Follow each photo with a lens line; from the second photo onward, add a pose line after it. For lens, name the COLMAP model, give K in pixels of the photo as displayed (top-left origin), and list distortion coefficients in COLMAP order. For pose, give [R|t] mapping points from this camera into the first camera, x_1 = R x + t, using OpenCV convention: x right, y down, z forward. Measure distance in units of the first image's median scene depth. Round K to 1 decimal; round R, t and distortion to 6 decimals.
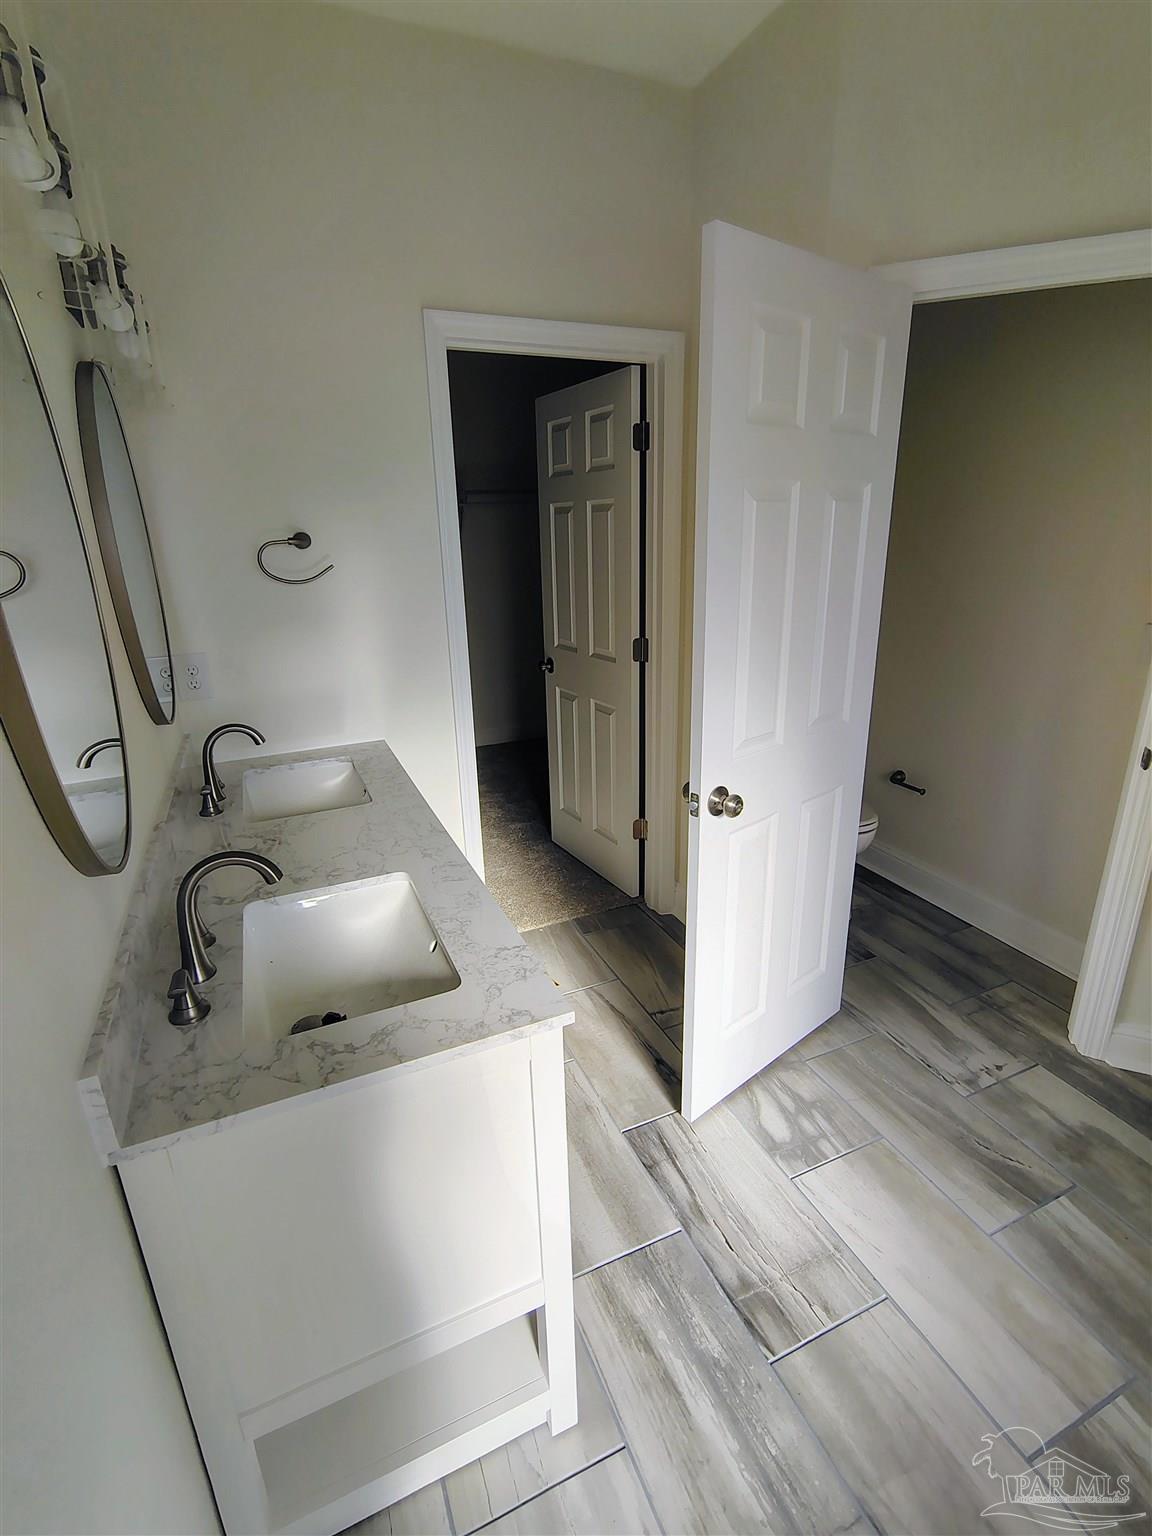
lens RADIAL K [[718.9, 0, 582.2], [0, 718.9, 768.8], [0, 0, 1]] dist [0.012485, 0.000397]
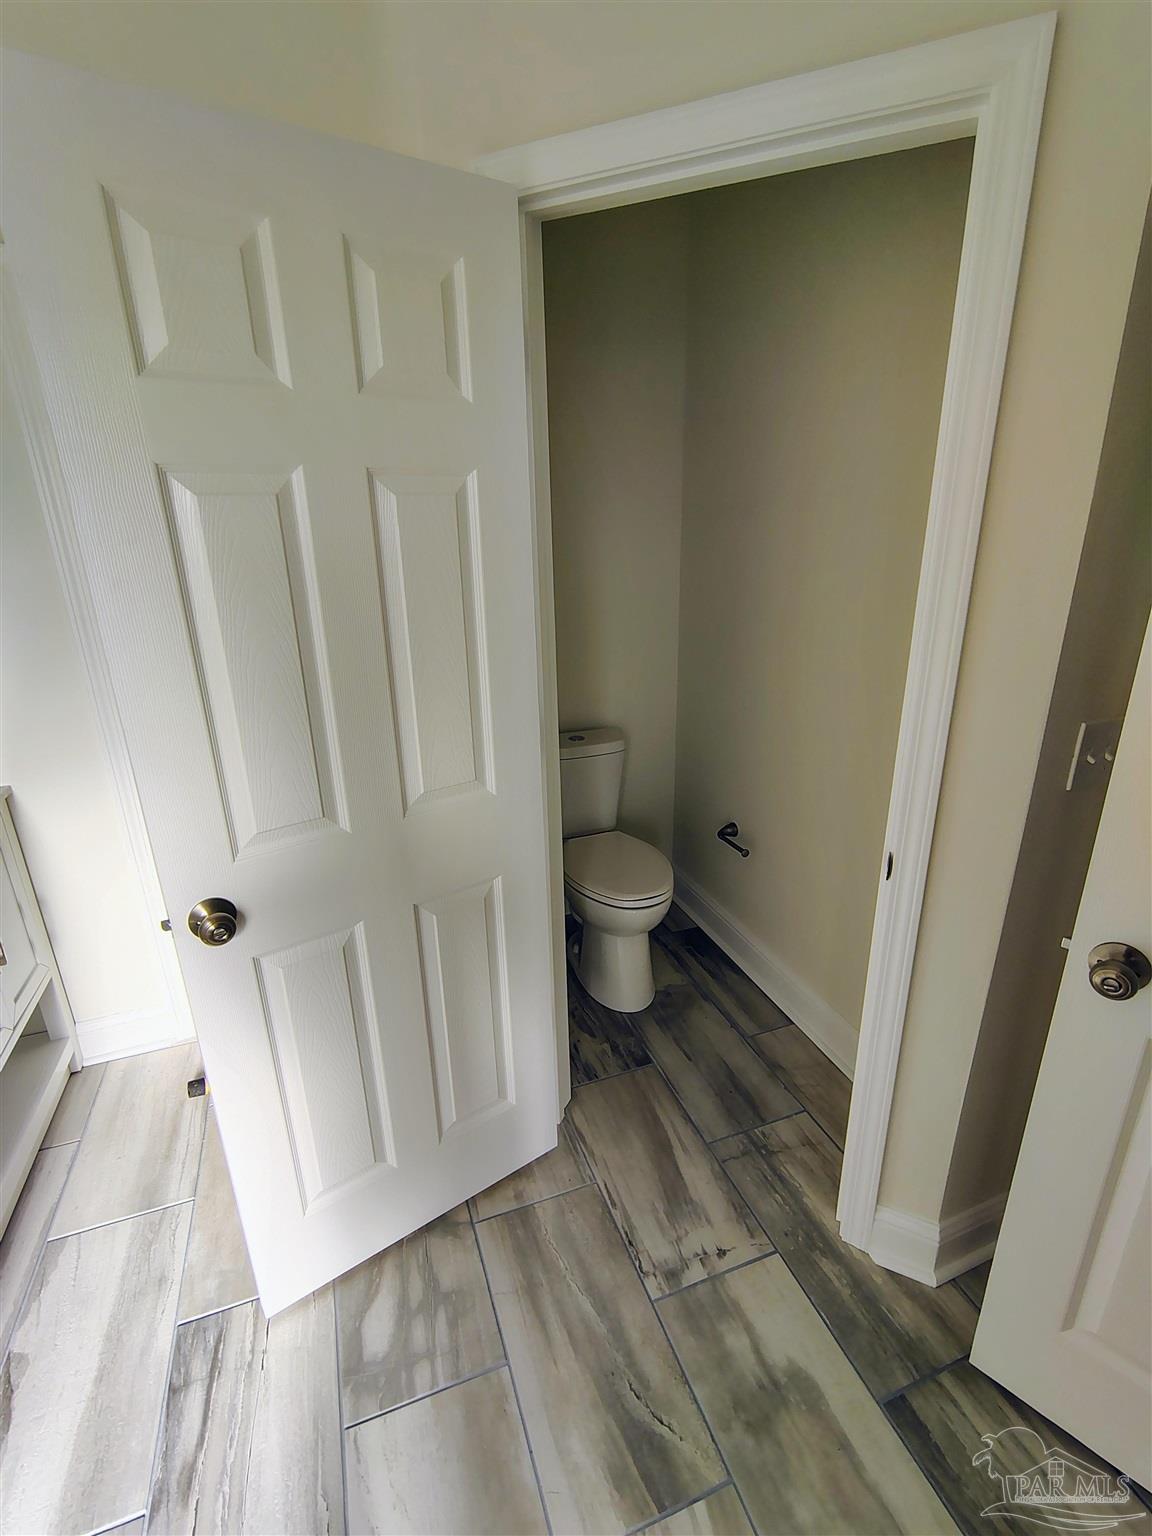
lens RADIAL K [[718.9, 0, 572.6], [0, 718.9, 770.3], [0, 0, 1]] dist [0.012485, 0.000397]
pose [[0.997019, 0.026121, -0.072601, 0.485965], [-0.025331, 0.999610, 0.011778, -0.094186], [0.072880, -0.009904, 0.997292, 0.261221]]
